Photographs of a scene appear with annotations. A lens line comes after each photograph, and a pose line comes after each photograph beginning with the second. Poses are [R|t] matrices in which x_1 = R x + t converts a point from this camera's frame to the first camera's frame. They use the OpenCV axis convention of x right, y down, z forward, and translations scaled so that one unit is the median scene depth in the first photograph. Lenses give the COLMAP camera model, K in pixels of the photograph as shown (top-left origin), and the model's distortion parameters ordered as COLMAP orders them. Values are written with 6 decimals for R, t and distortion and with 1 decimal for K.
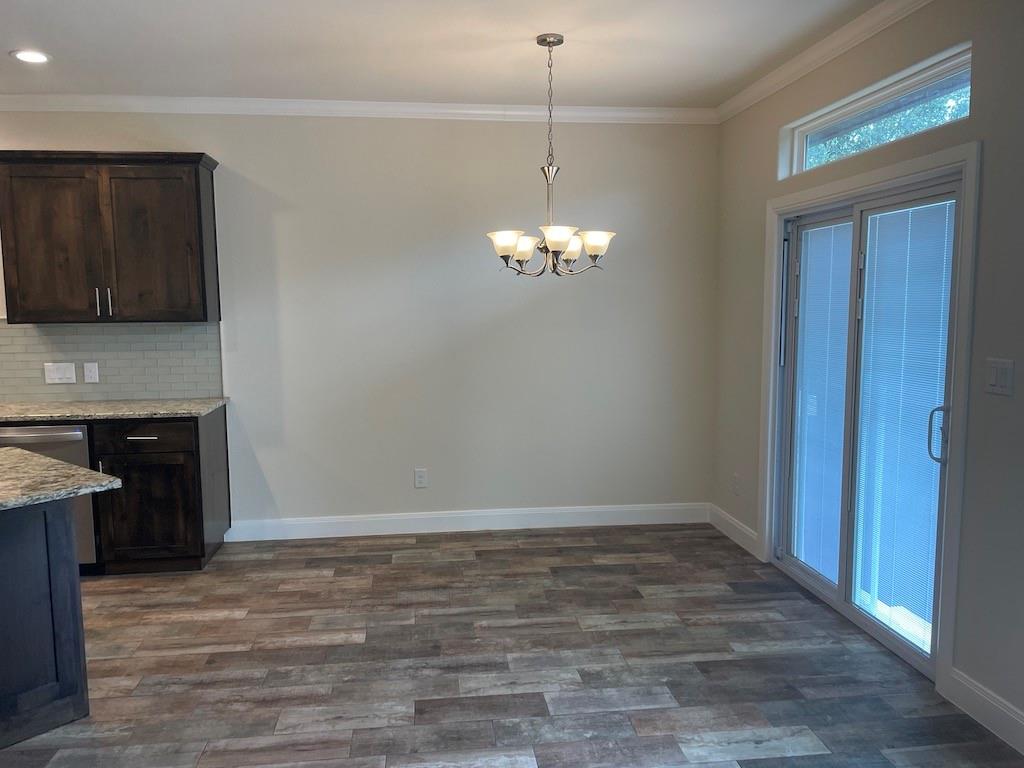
lens RADIAL K [[773.2, 0, 518.6], [0, 773.2, 386.9], [0, 0, 1]] dist [0.077109, -0.102571]
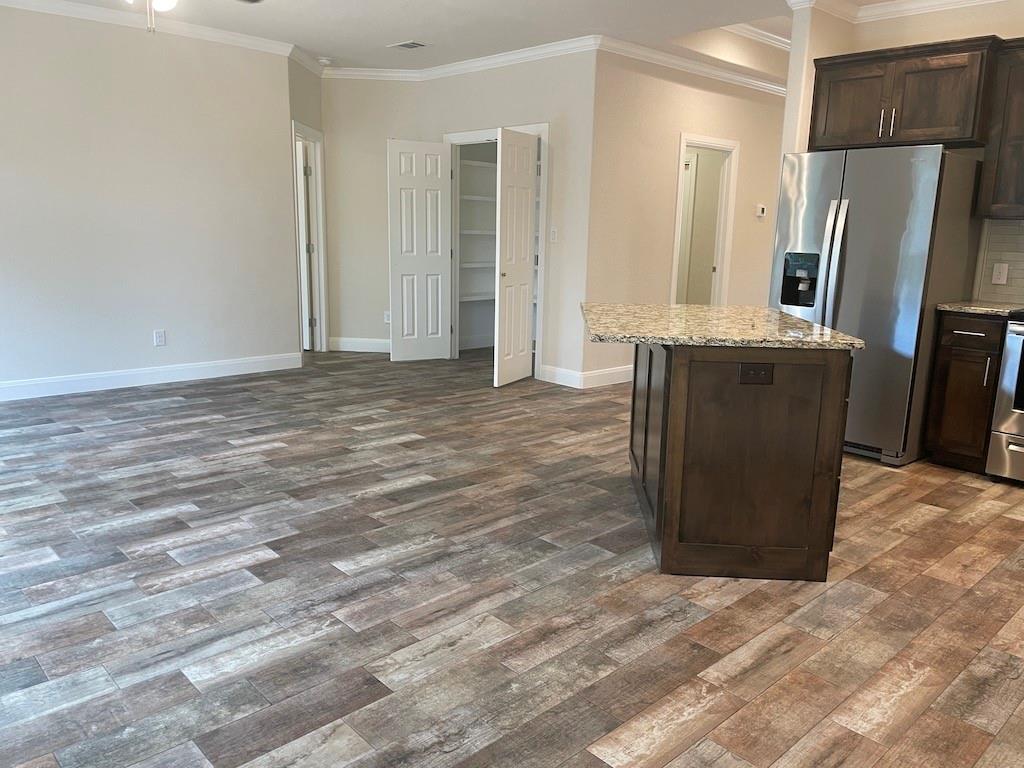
lens RADIAL K [[773.2, 0, 515.4], [0, 773.2, 381.0], [0, 0, 1]] dist [0.077109, -0.102571]
pose [[-0.811858, 0.101549, -0.574955, 0.127127], [-0.083996, 0.954200, 0.287136, -0.076562], [0.577781, 0.281408, -0.766146, 1.163805]]
